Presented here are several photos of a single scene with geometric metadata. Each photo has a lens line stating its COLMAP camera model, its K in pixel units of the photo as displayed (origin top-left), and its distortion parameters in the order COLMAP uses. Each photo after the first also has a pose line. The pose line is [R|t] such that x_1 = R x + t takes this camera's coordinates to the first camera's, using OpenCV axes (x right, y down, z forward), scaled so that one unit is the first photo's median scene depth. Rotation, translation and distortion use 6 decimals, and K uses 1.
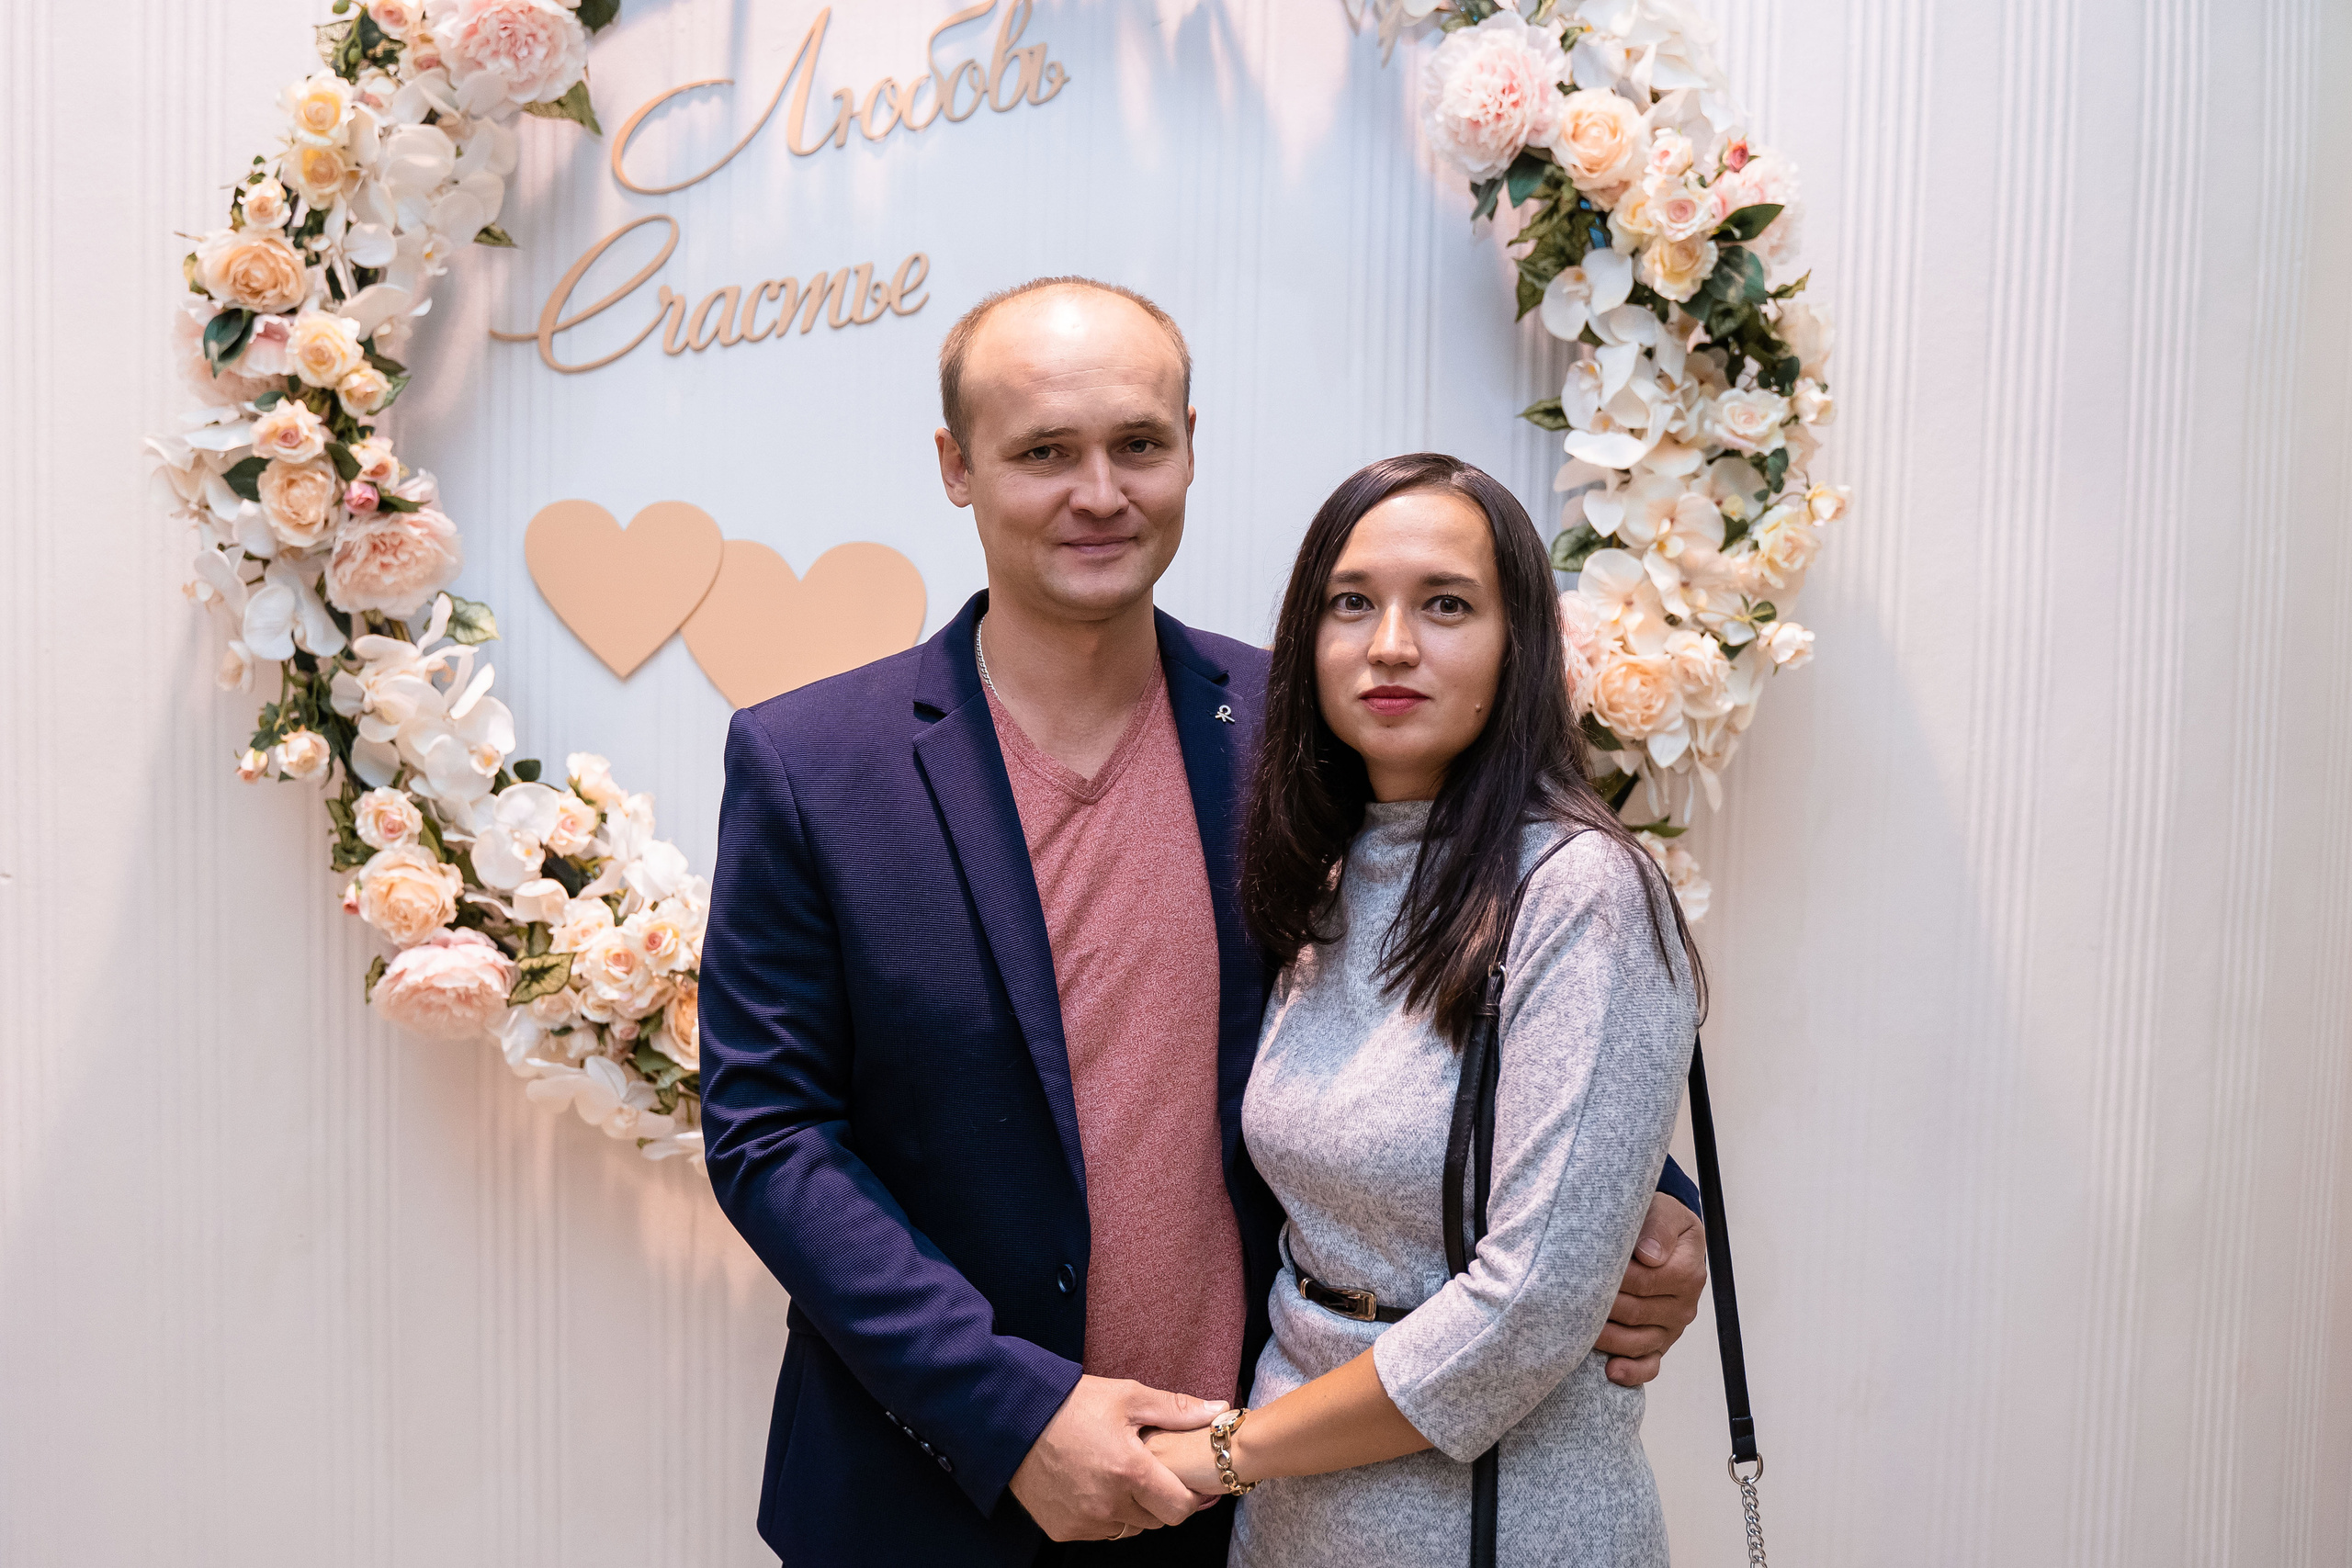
lens RADIAL K [[2162.1, 0, 1190.3], [0, 2162.1, 745.7], [0, 0, 1]] dist [-0.082272, 0.069331]
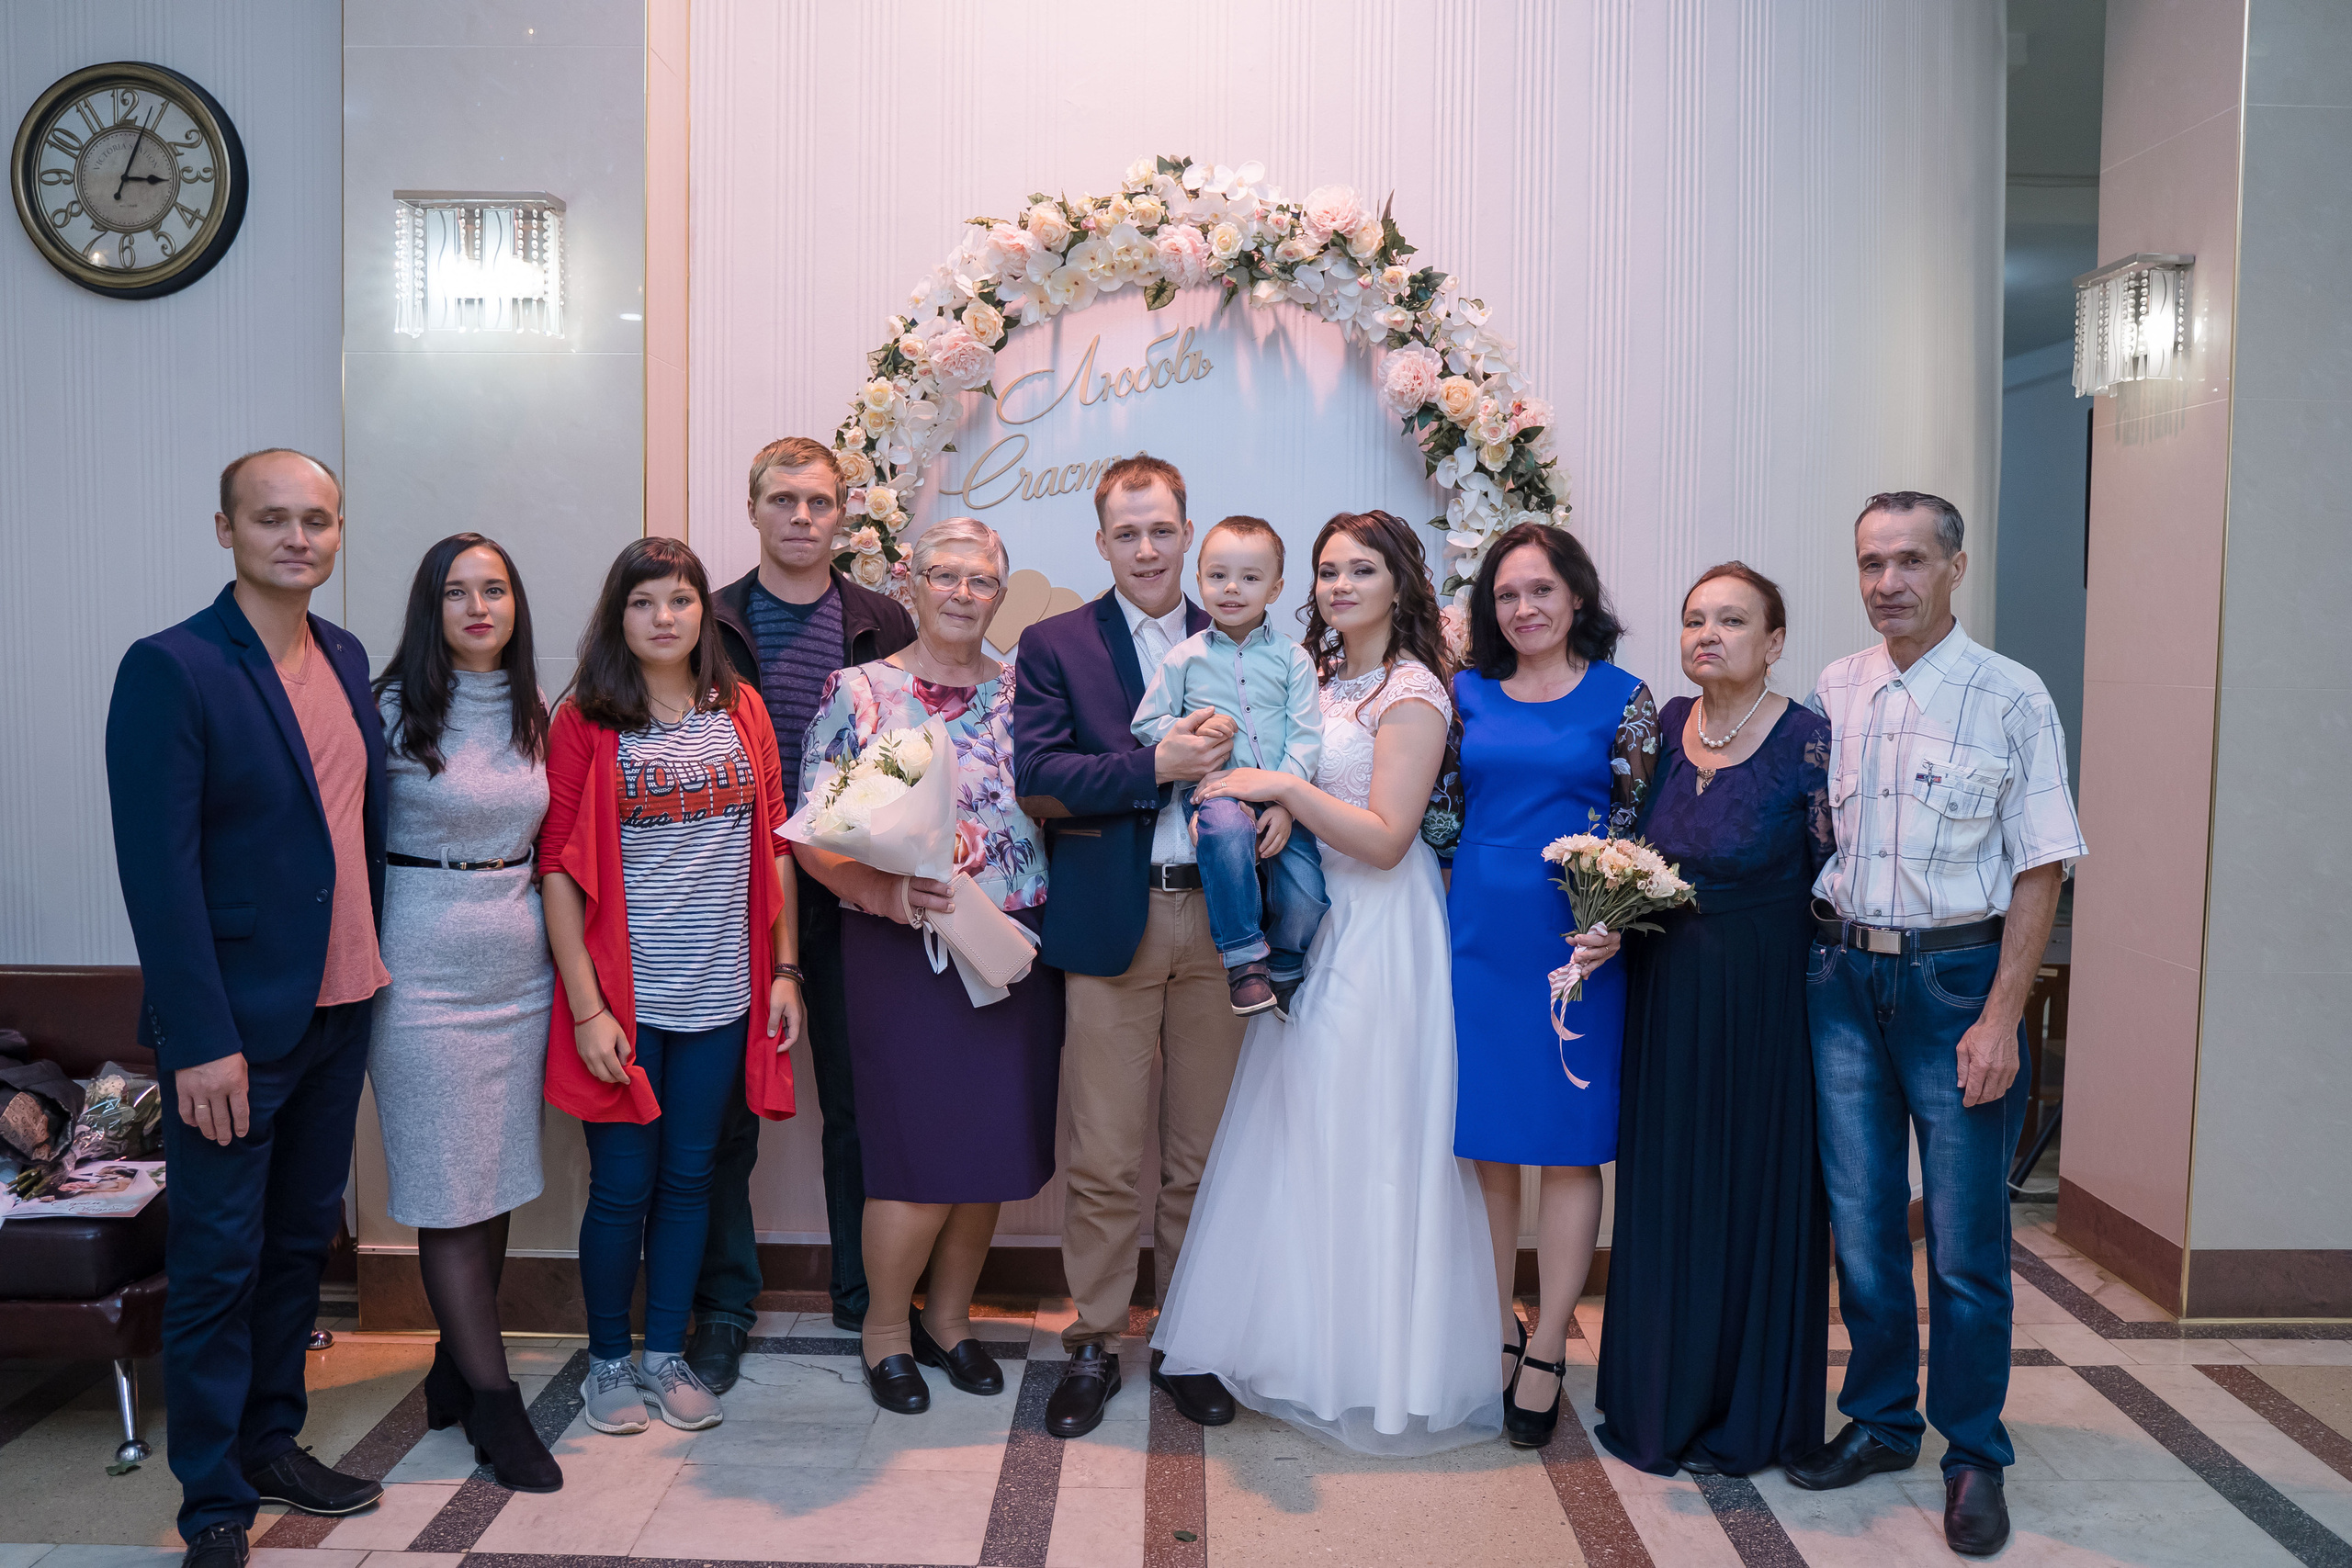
lens RADIAL K [[1954.4, 0, 1185.4], [0, 1954.4, 778.1], [0, 0, 1]] dist [-0.085664, 0.001597]
pose [[0.999582, -0.013263, -0.025695, -0.041879], [0.013271, 0.999912, 0.000161, 0.098707], [0.025691, -0.000502, 0.999670, -0.968153]]
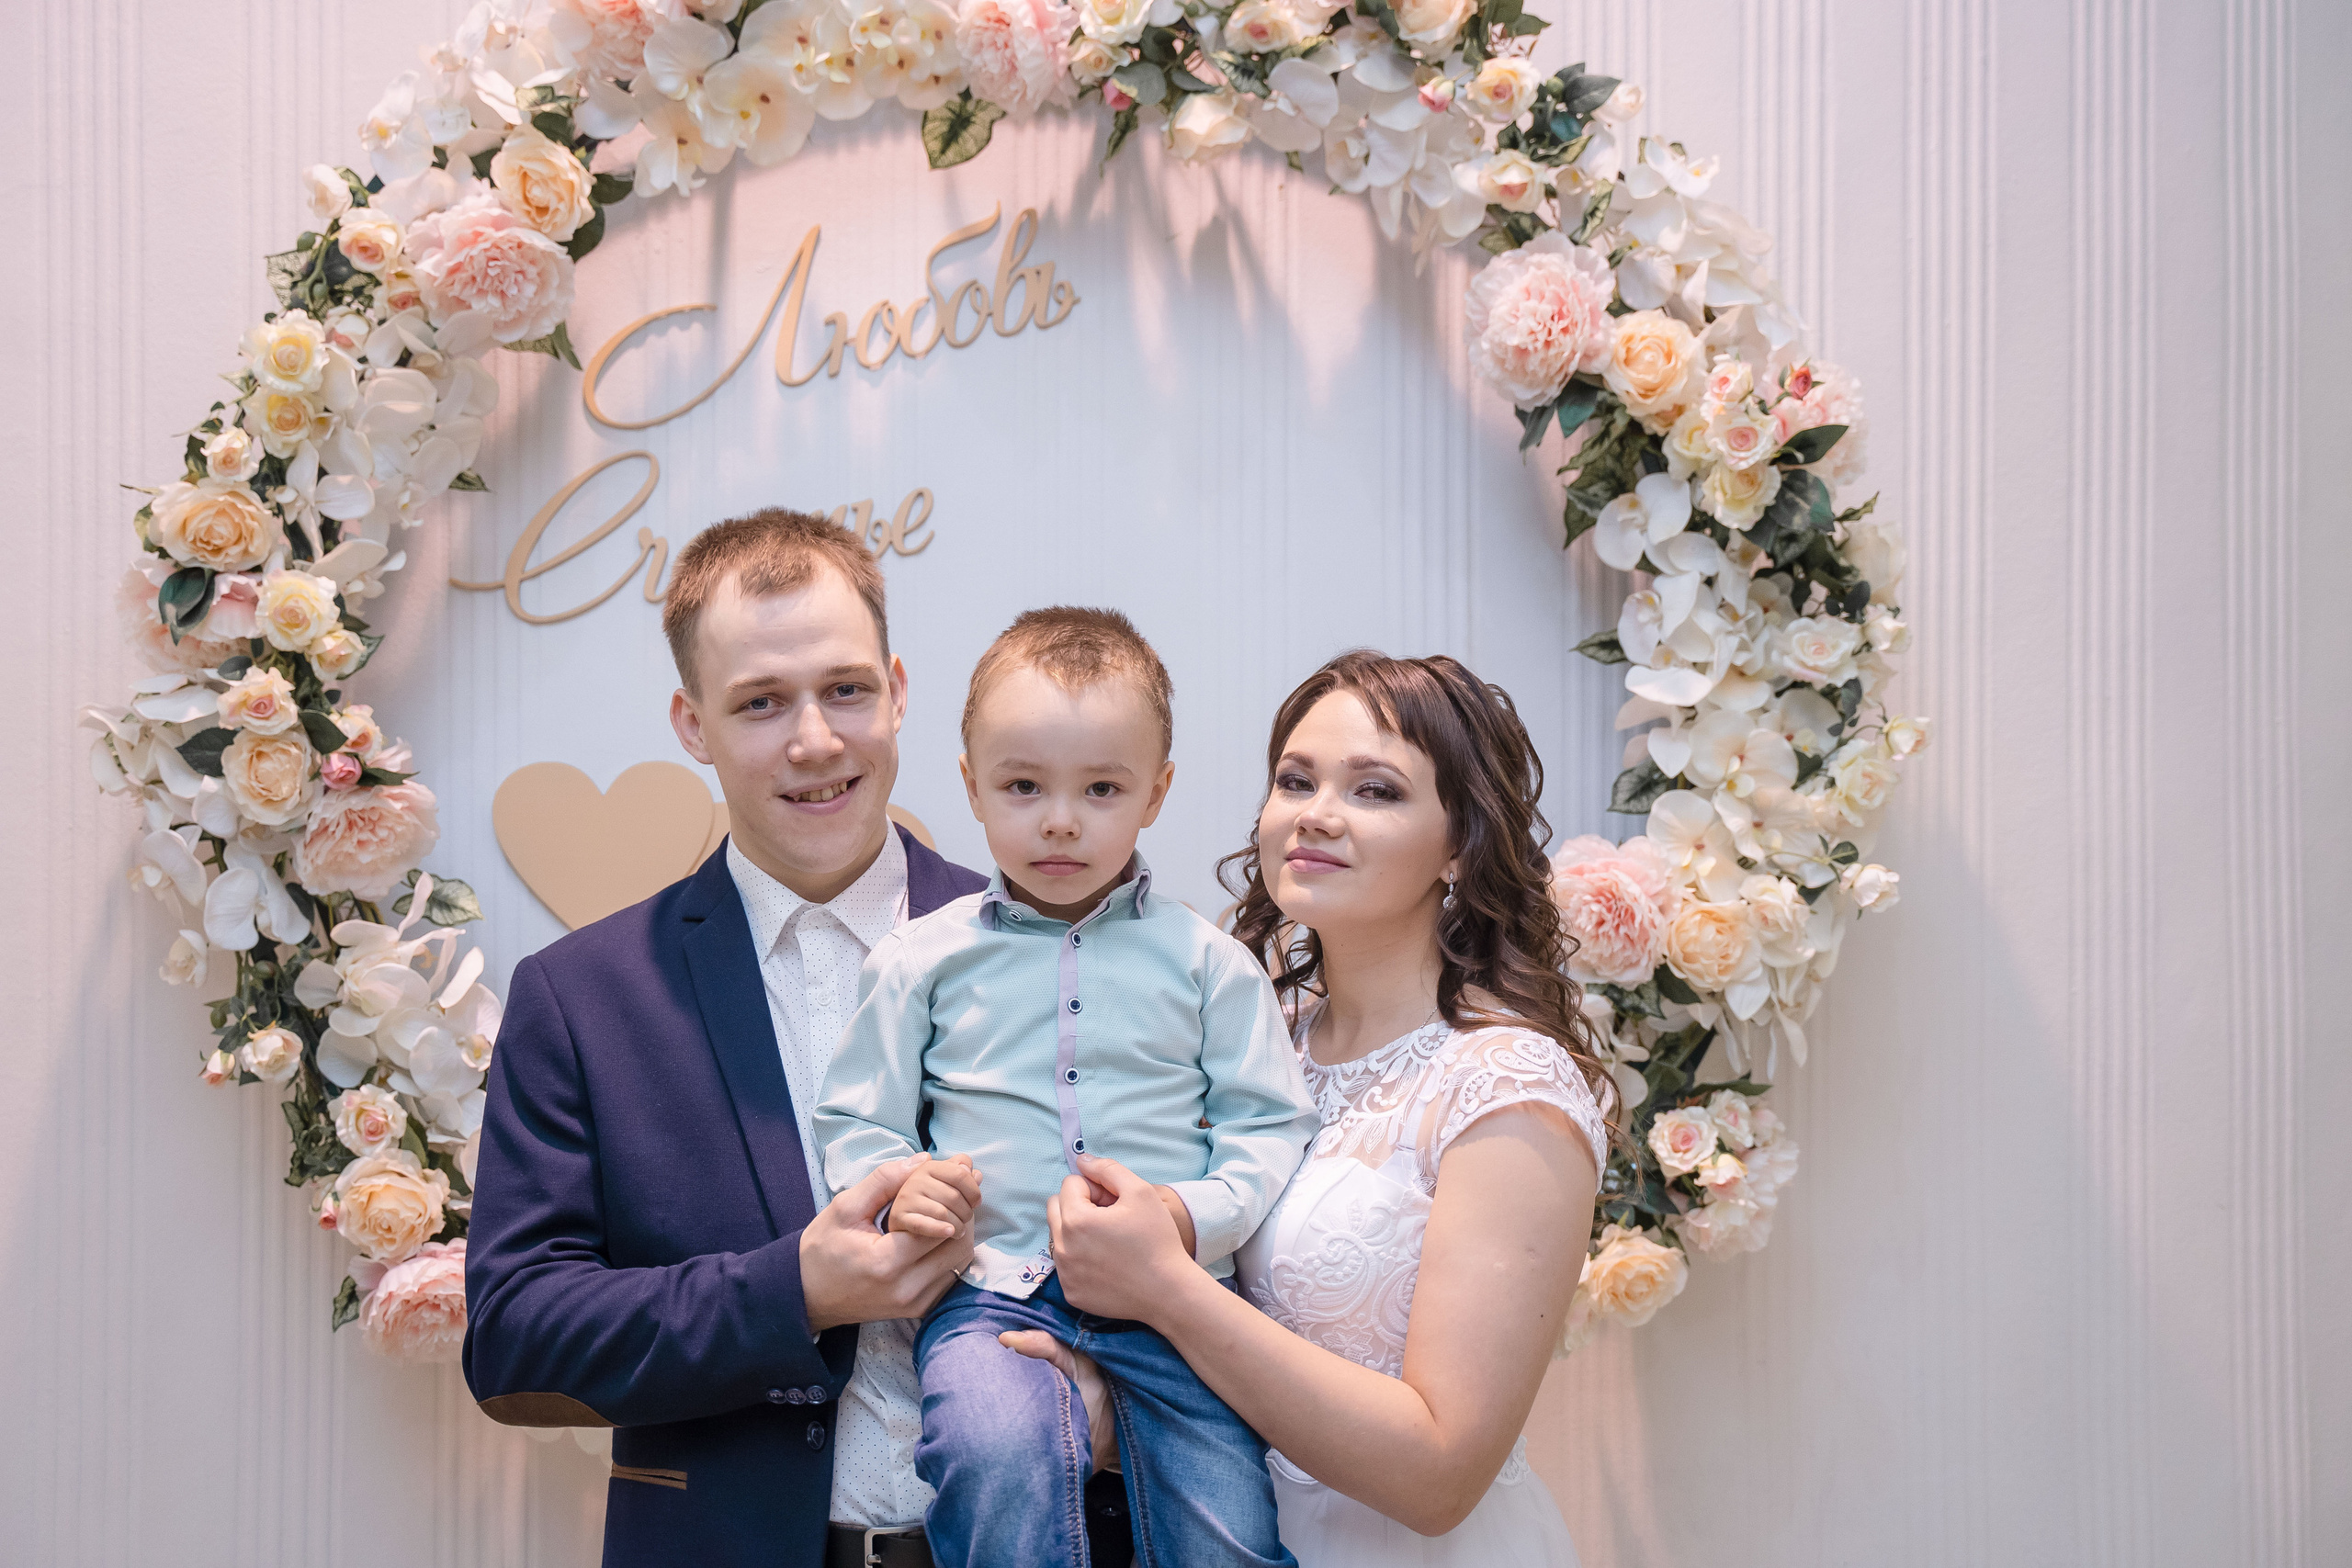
lens RADIAL K [[2900.8, 0, 1170.7], [0, 2900.8, 790.6], [0, 0, 1]] dist [0.049998, 0.072481]
pose [[0.998205, -0.026720, 0.053598, -0.095329], [0.030590, 0.996883, -0.072726, -0.005141], [-0.051487, 0.074235, 0.995911, -0.258165]]
